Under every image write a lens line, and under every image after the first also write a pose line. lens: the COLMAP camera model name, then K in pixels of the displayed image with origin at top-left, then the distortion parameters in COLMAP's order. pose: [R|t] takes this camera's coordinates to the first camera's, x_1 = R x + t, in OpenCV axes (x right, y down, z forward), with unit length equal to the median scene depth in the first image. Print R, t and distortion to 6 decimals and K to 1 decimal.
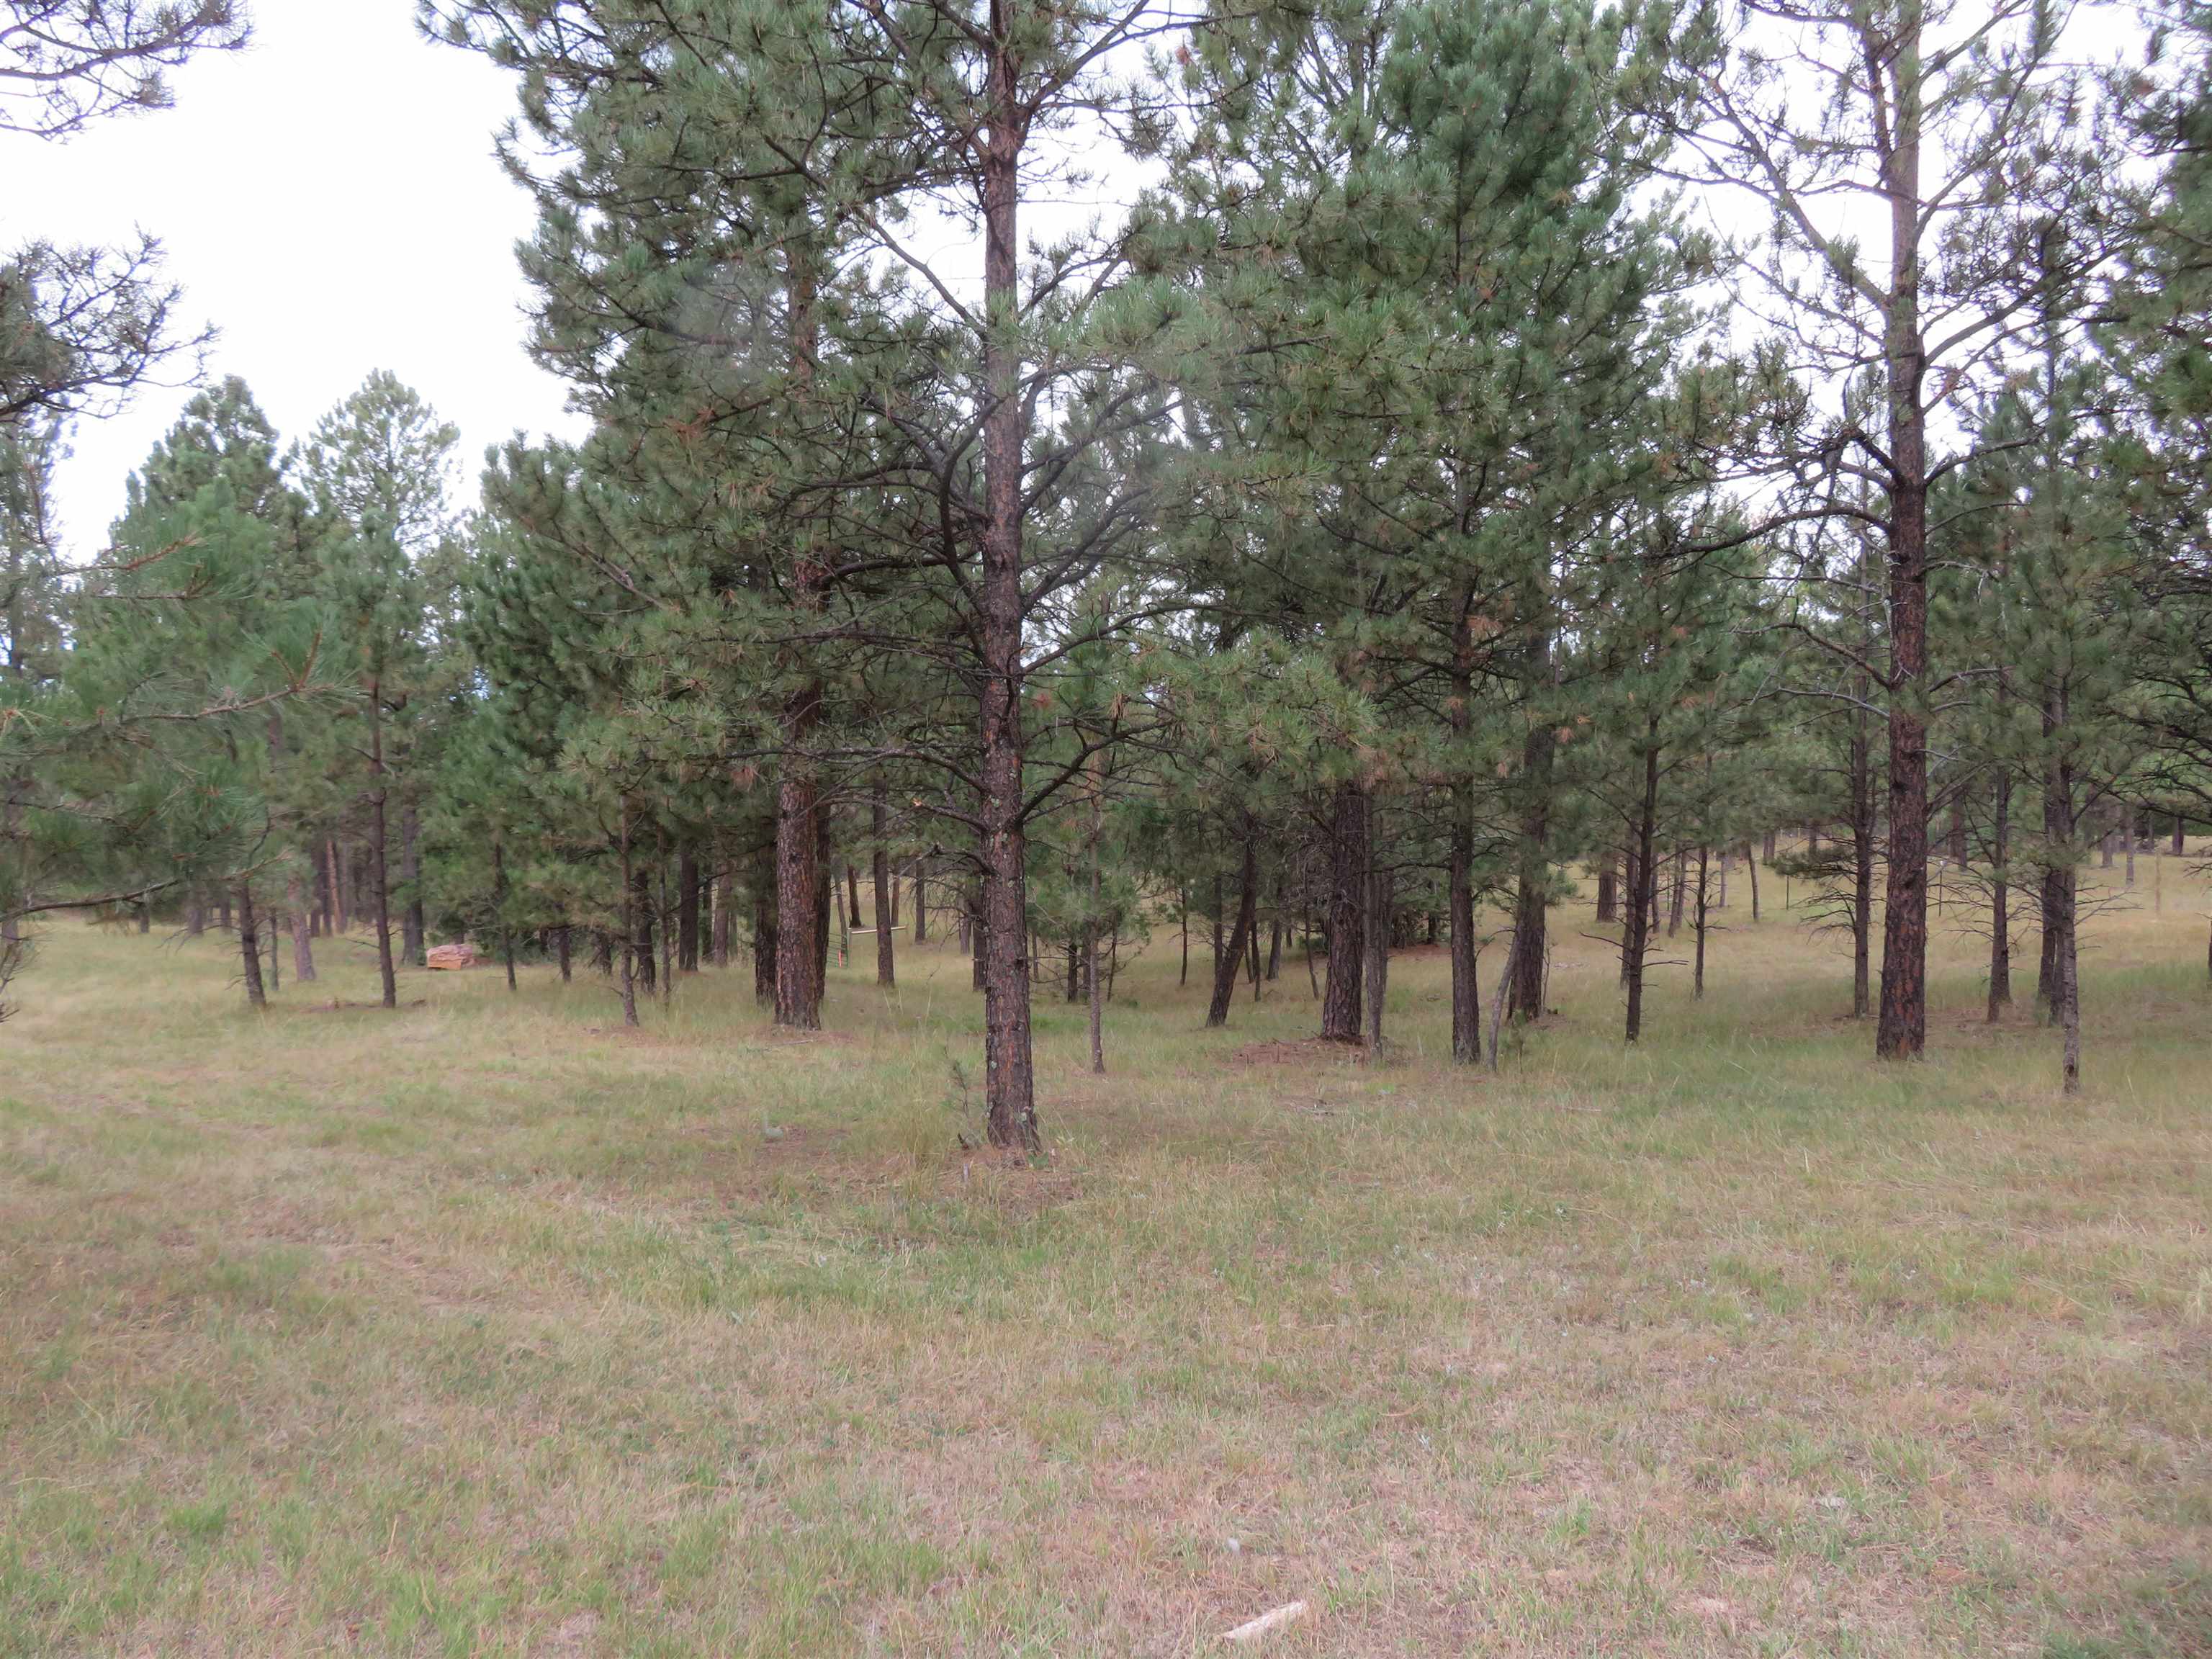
lens RADIAL K [[1589.3, 0, 1101.4], [0, 1589.3, 822.7], [0, 0, 1]] dist [-0.001025, 0.001879]
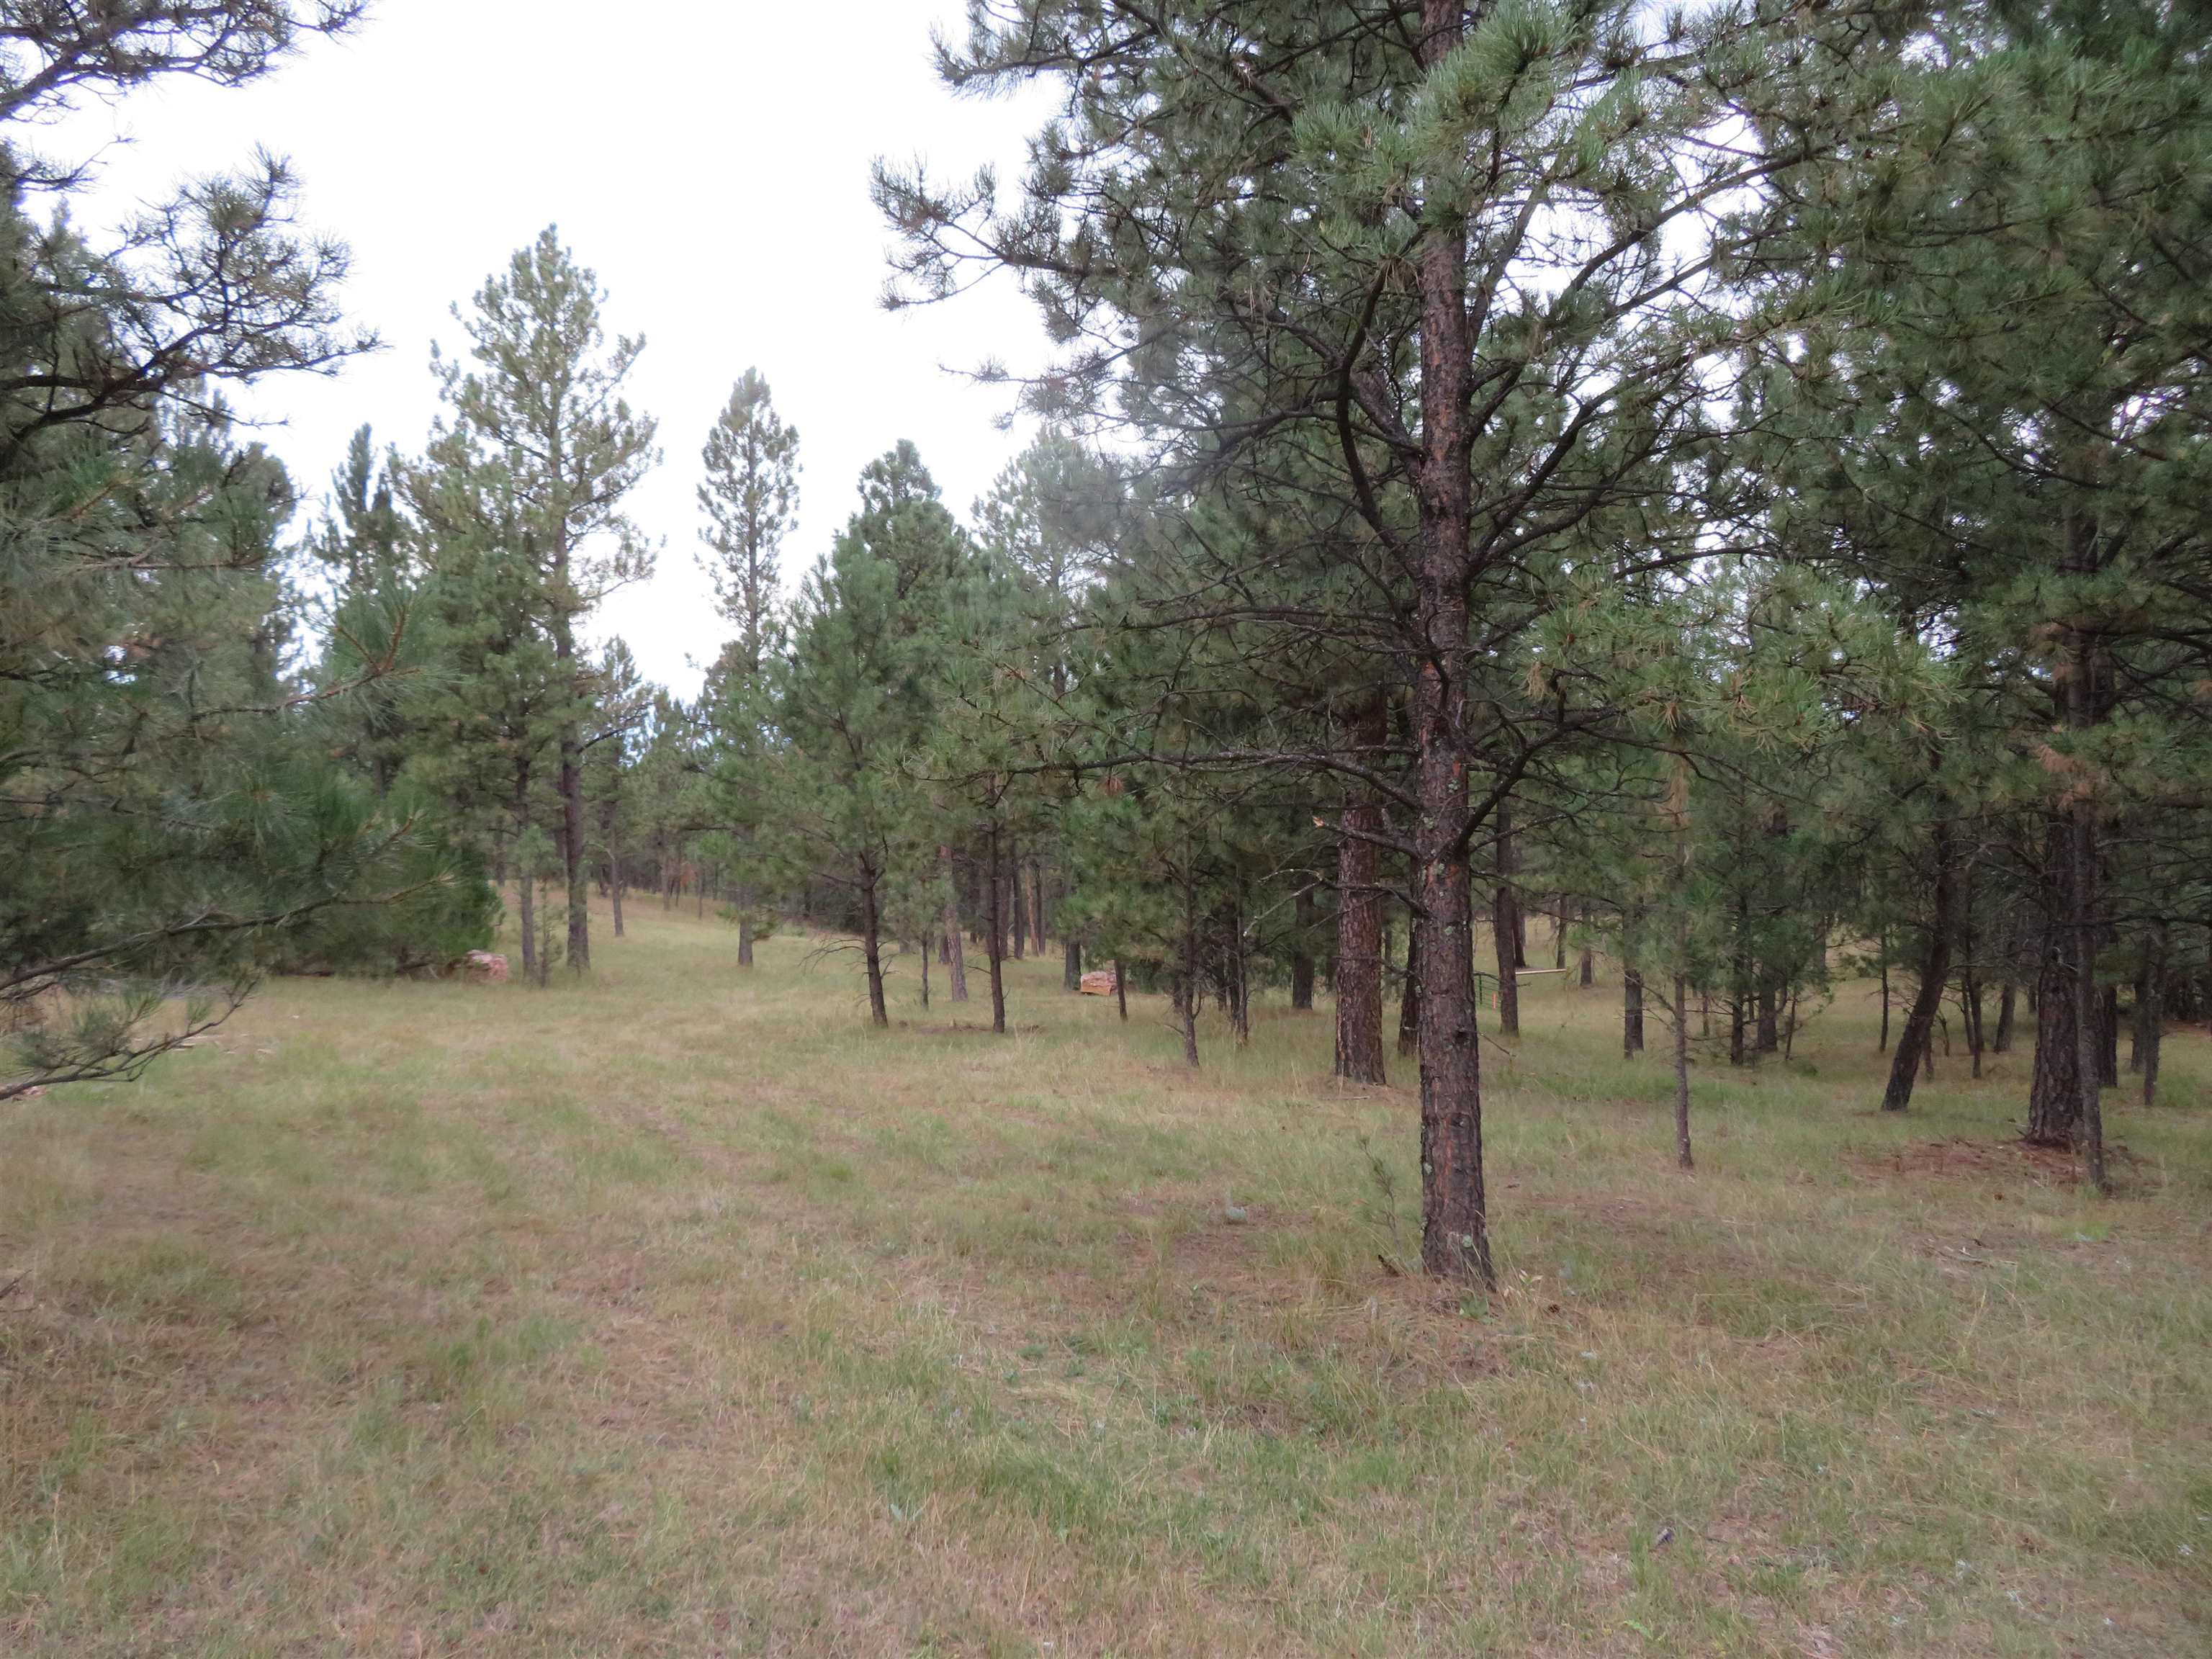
lens RADIAL K [[1589.3, 0, 1105.0], [0, 1589.3, 820.3], [0, 0, 1]] dist [-0.001025, 0.001879]
pose [[0.910672, 0.000658, -0.413129, 0.048552], [-0.010337, 0.999722, -0.021193, 0.001806], [0.413000, 0.023570, 0.910426, 0.112082]]
